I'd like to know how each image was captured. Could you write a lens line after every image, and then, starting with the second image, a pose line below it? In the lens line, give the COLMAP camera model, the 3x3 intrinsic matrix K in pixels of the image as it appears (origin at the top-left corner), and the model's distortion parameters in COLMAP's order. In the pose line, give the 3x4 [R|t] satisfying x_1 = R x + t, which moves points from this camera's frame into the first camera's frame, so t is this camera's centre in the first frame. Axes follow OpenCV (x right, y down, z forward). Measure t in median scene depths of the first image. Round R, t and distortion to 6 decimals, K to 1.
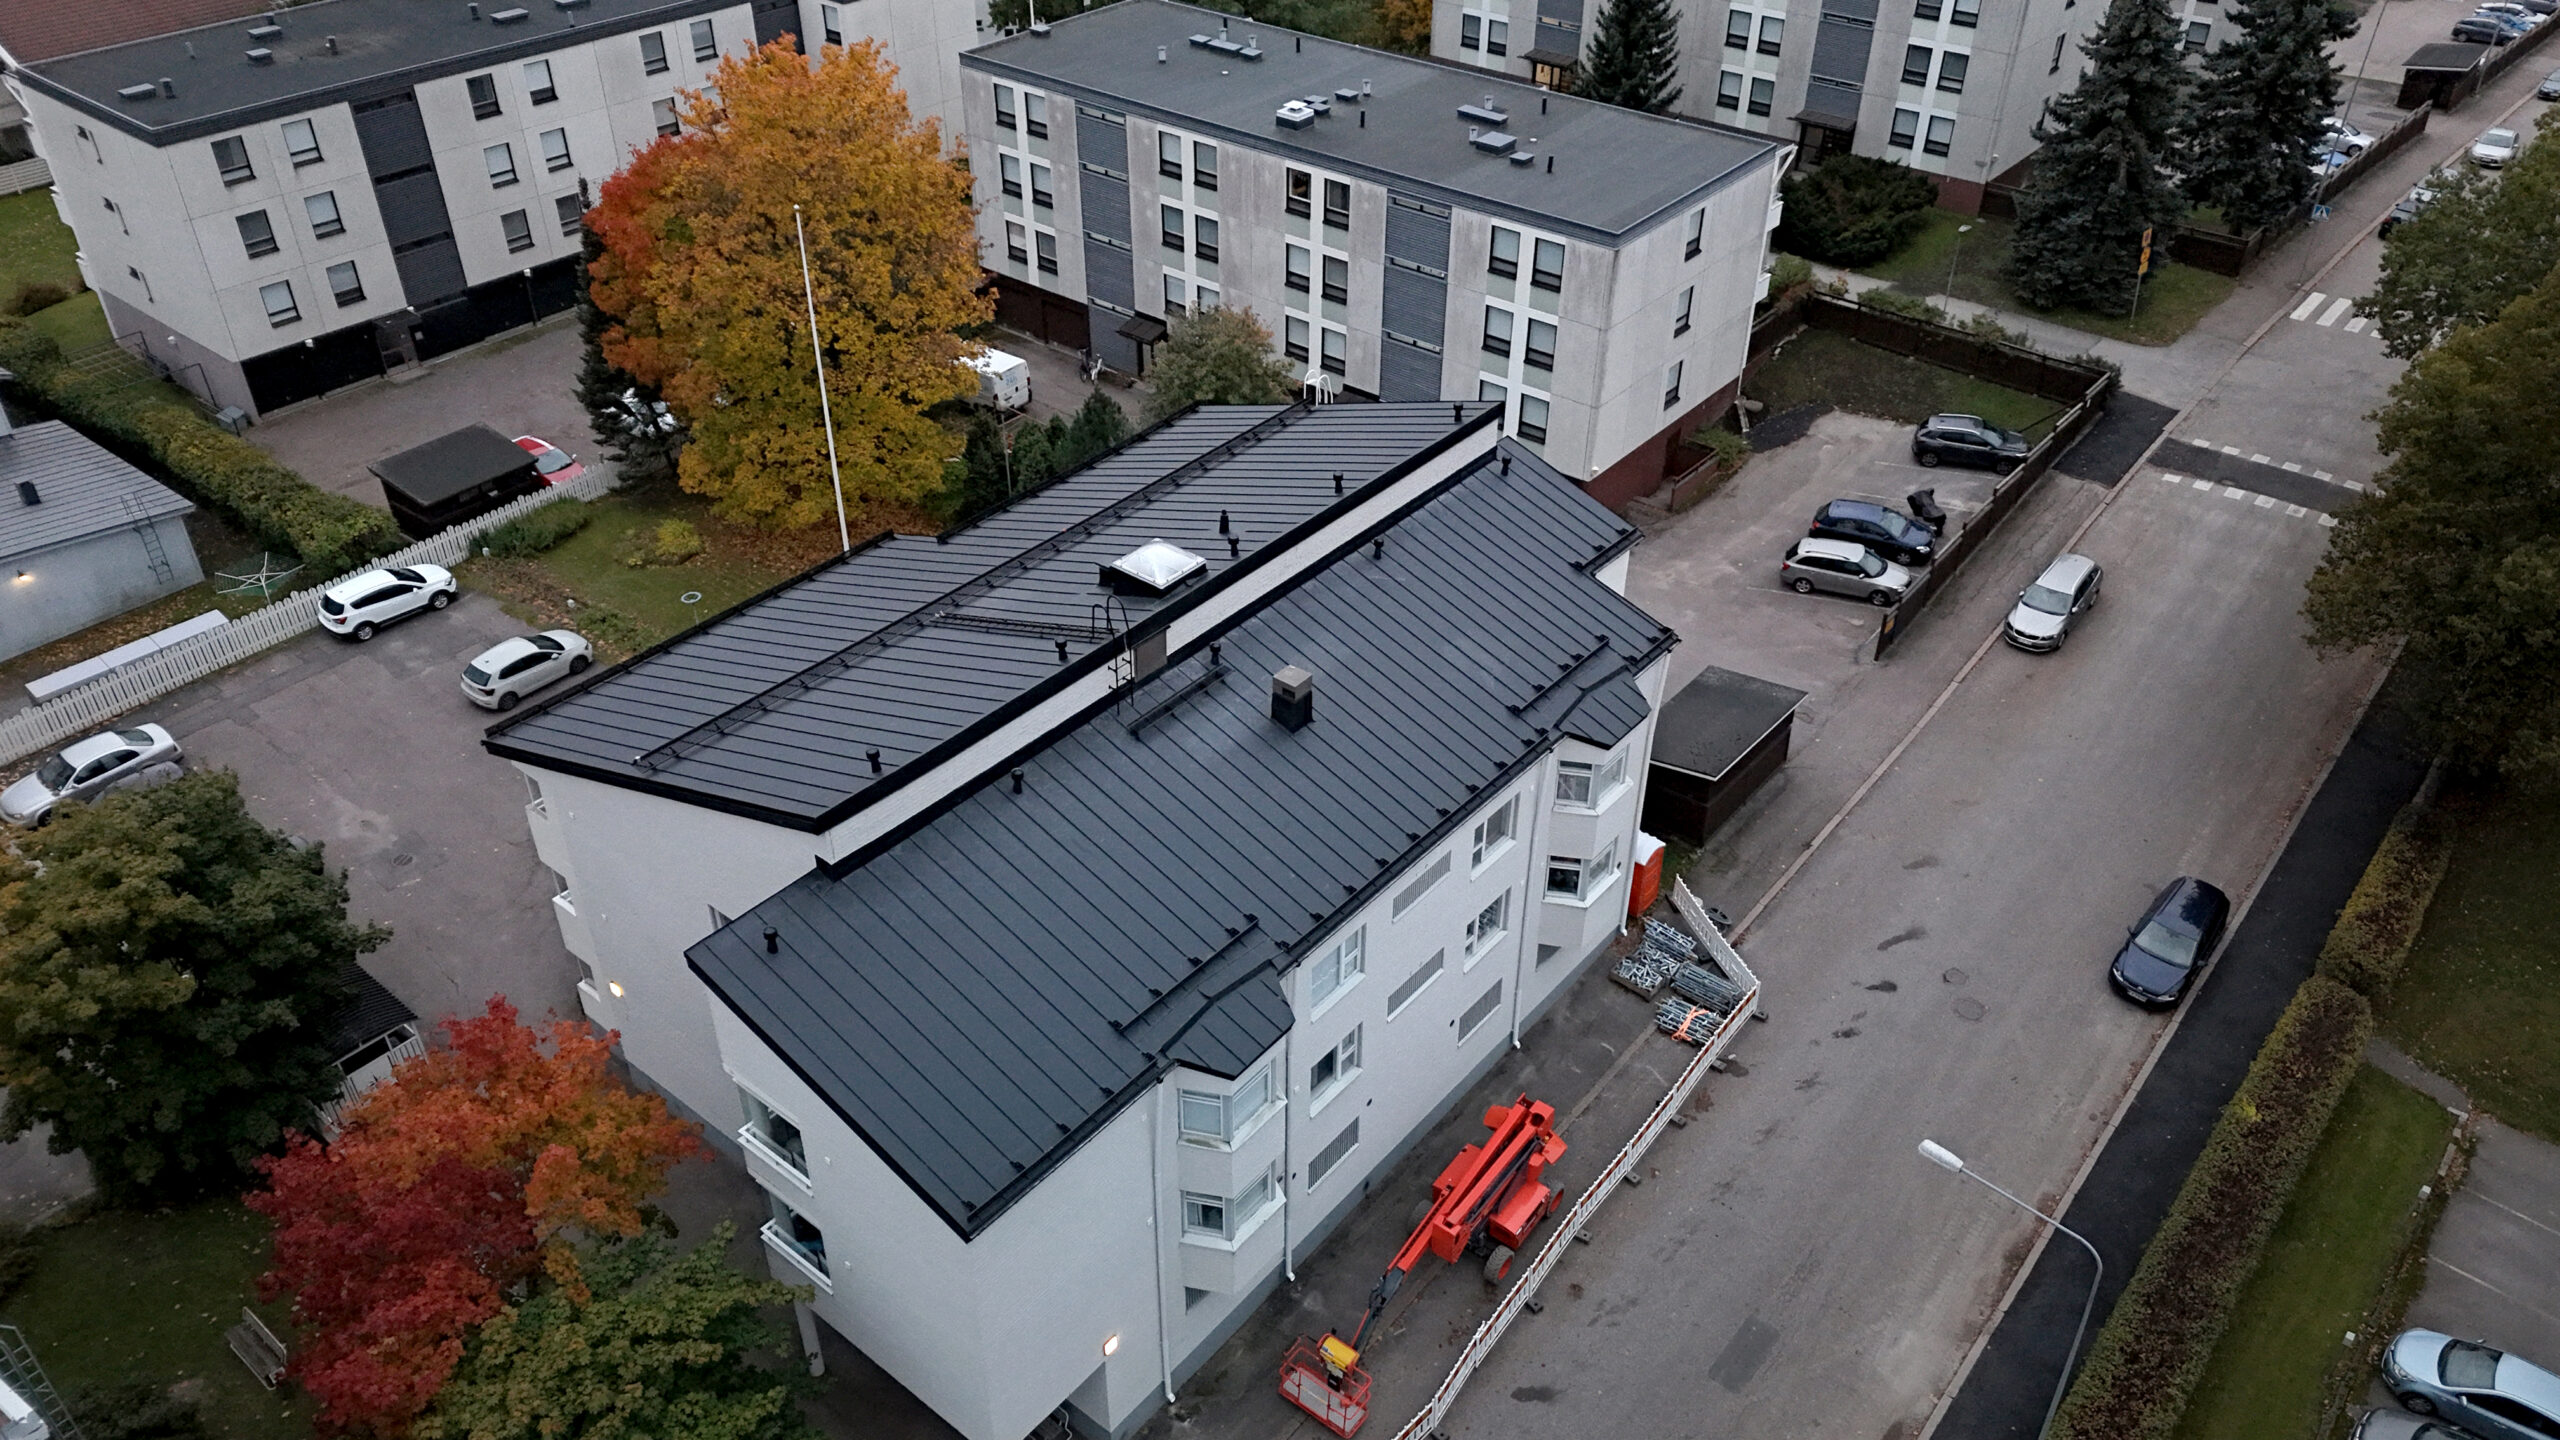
lens RADIAL K [[1876.4, 0, 1274.7], [0, 1876.4, 728.4], [0, 0, 1]] dist [0.062678, -0.030382]
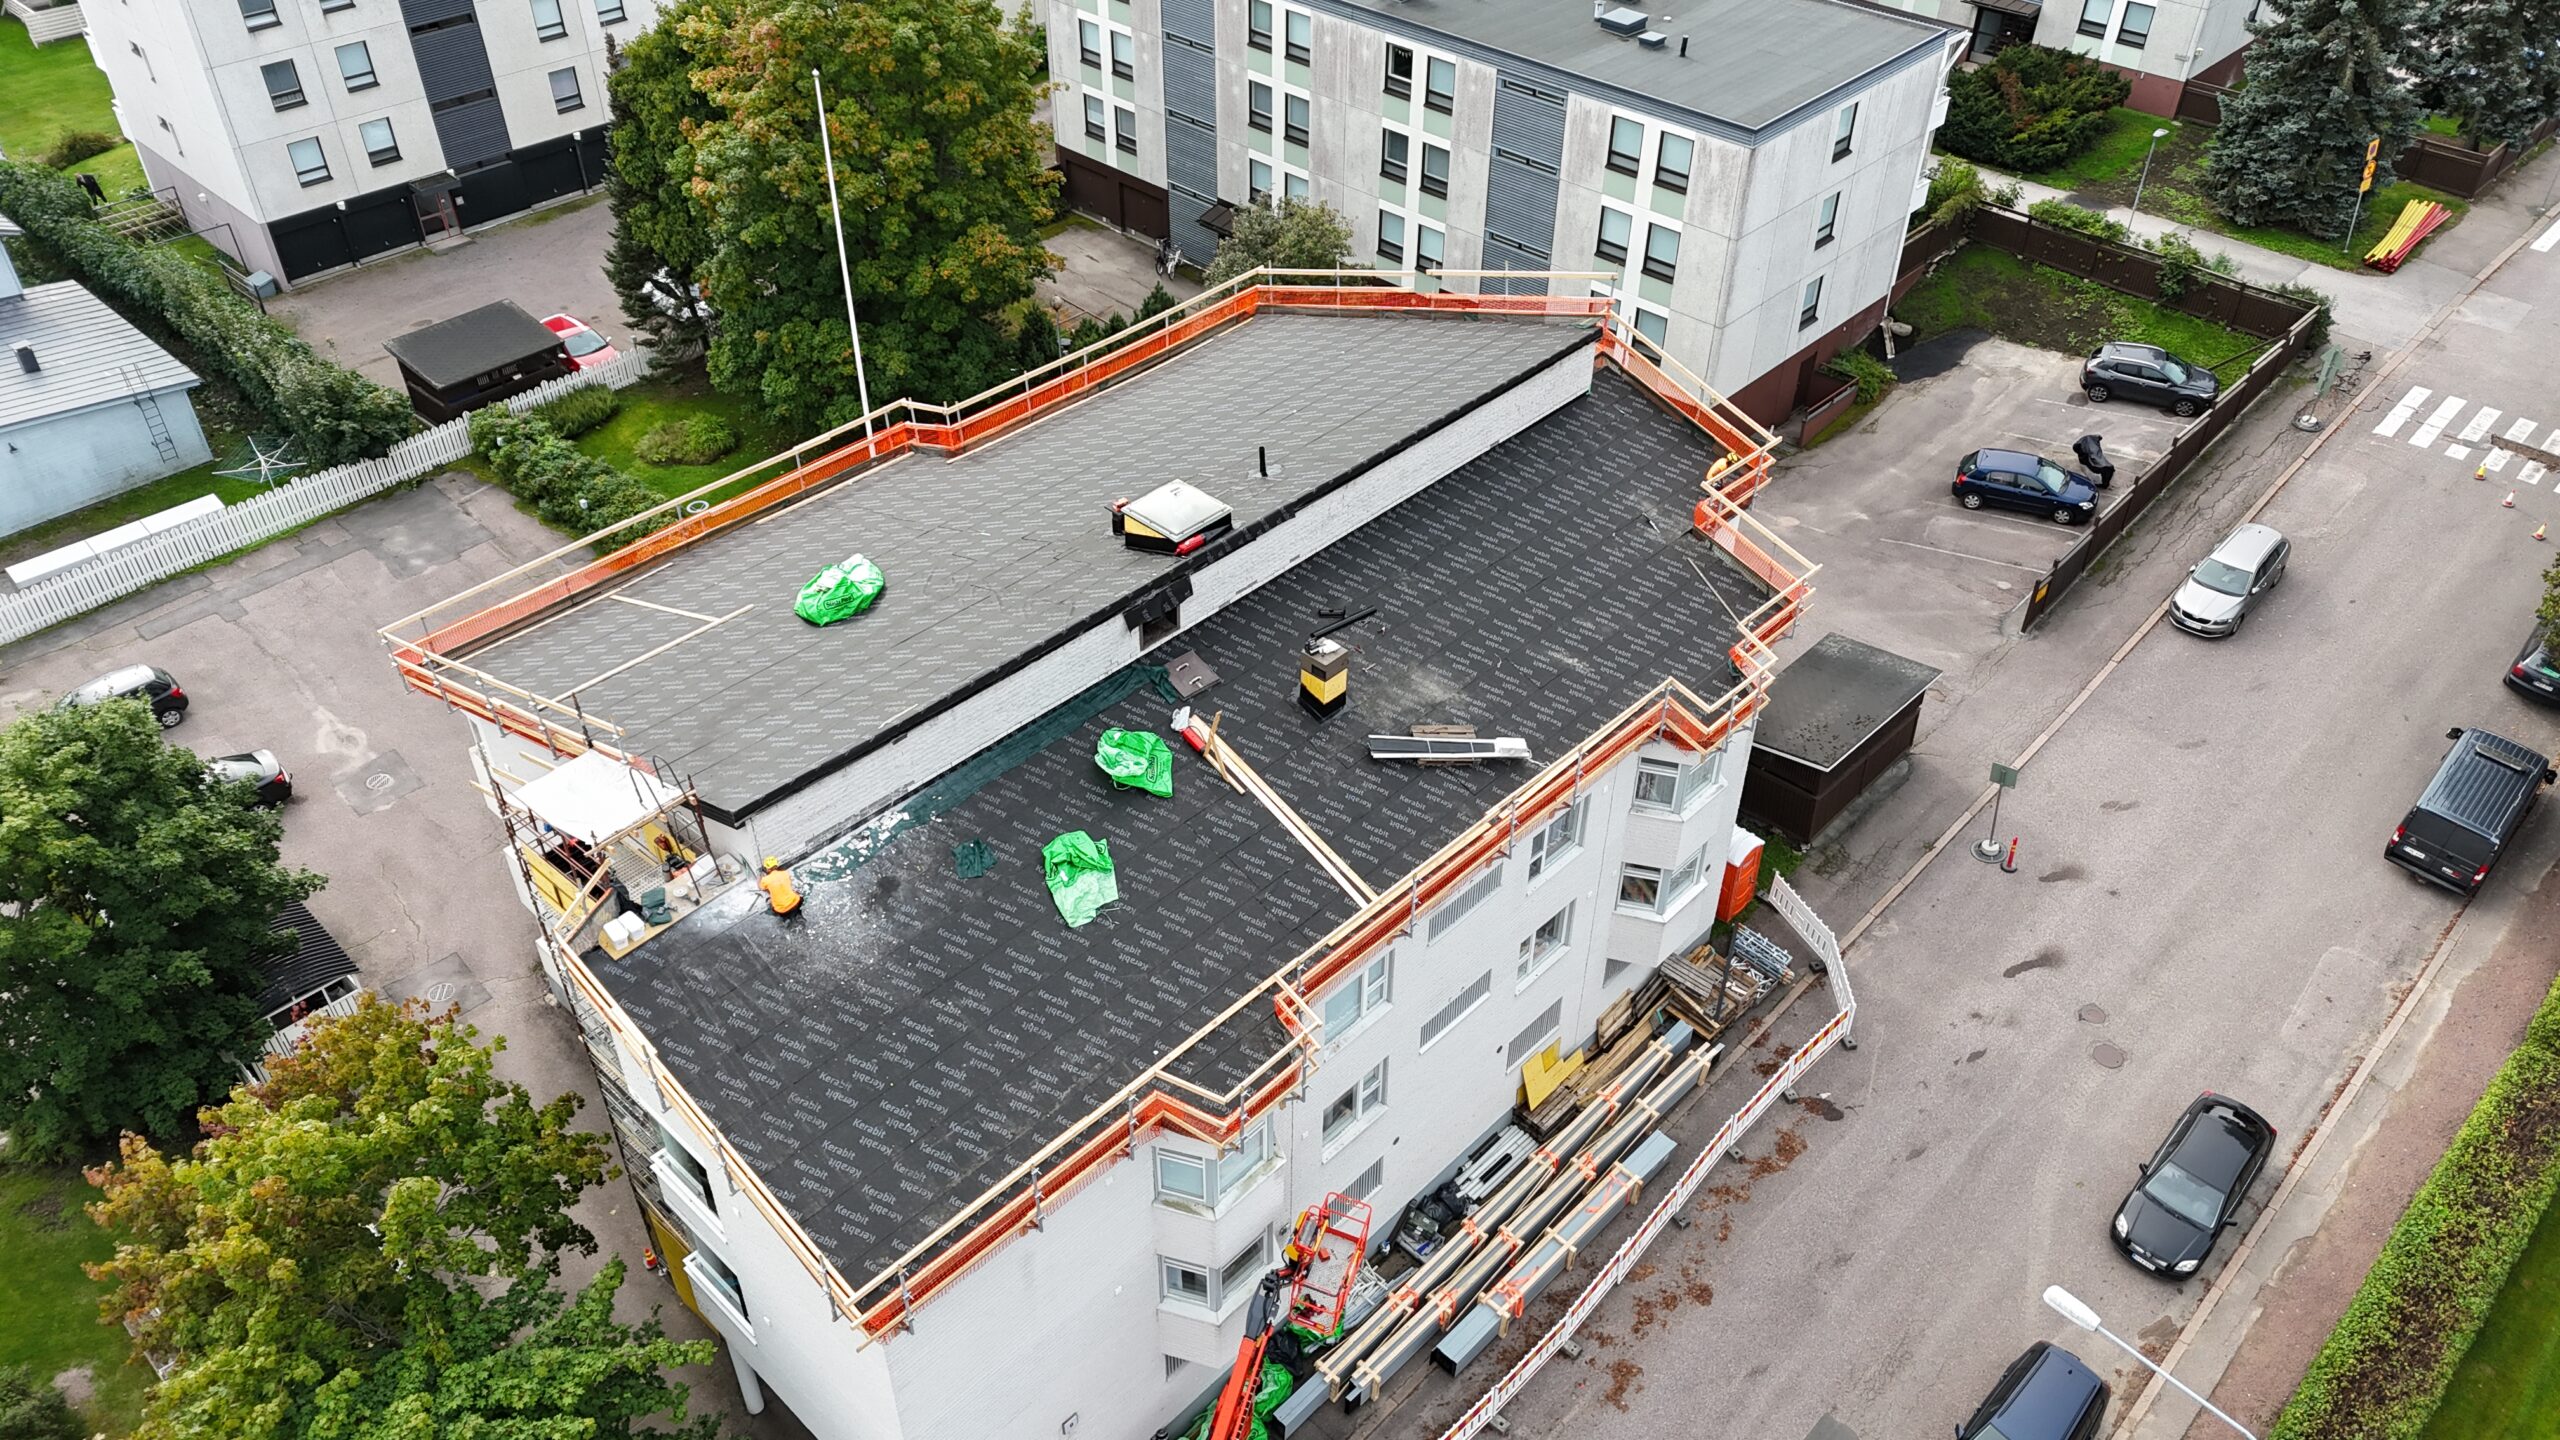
lens RADIAL K [[1905.0, 0, 1274.2], [0, 1905.0, 730.0], [0, 0, 1]] dist [0.051135, -0.024663]
pose [[0.997235, 0.048010, -0.056728, 0.021345], [-0.044774, 0.997369, 0.057008, -0.022914], [0.059316, -0.054311, 0.996761, 0.078270]]
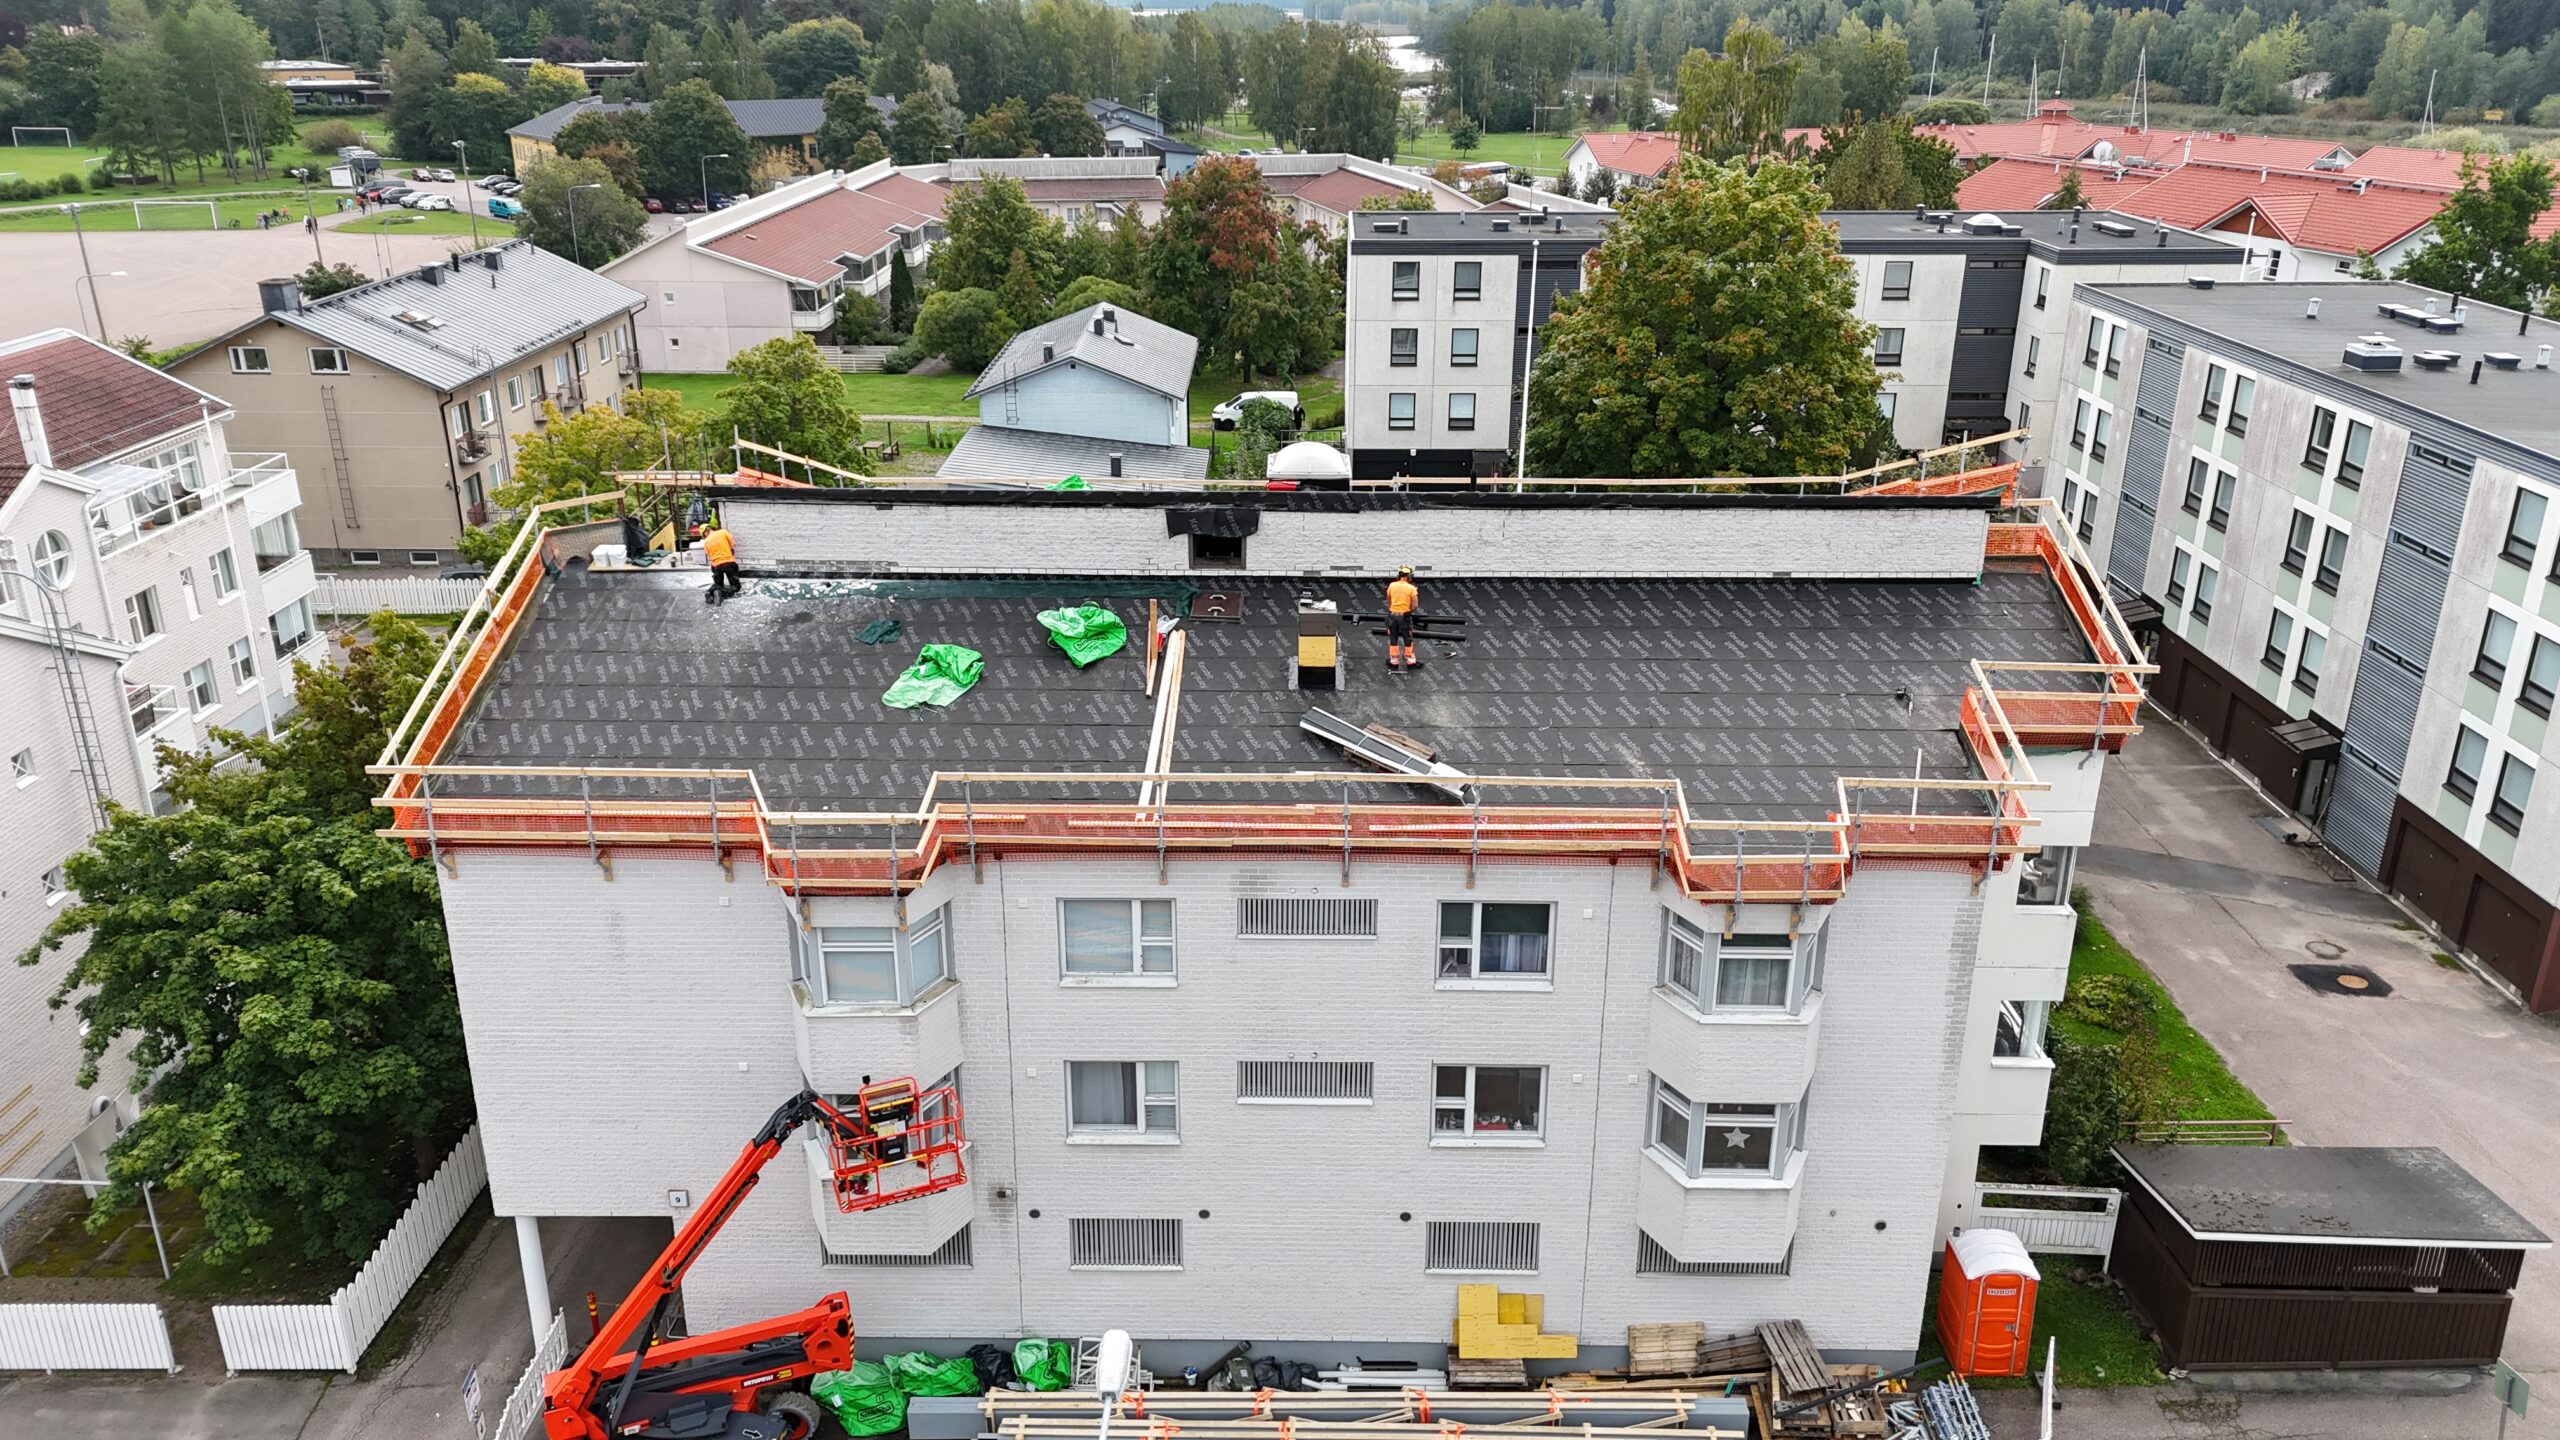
lens RADIAL K [[1905.0, 0, 1269.5], [0, 1905.0, 710.7], [0, 0, 1]] dist [0.051135, -0.024663]
pose [[0.618537, 0.273716, -0.736540, 0.359418], [-0.460331, 0.885892, -0.057361, 0.041413], [0.636794, 0.374532, 0.673957, 0.291862]]
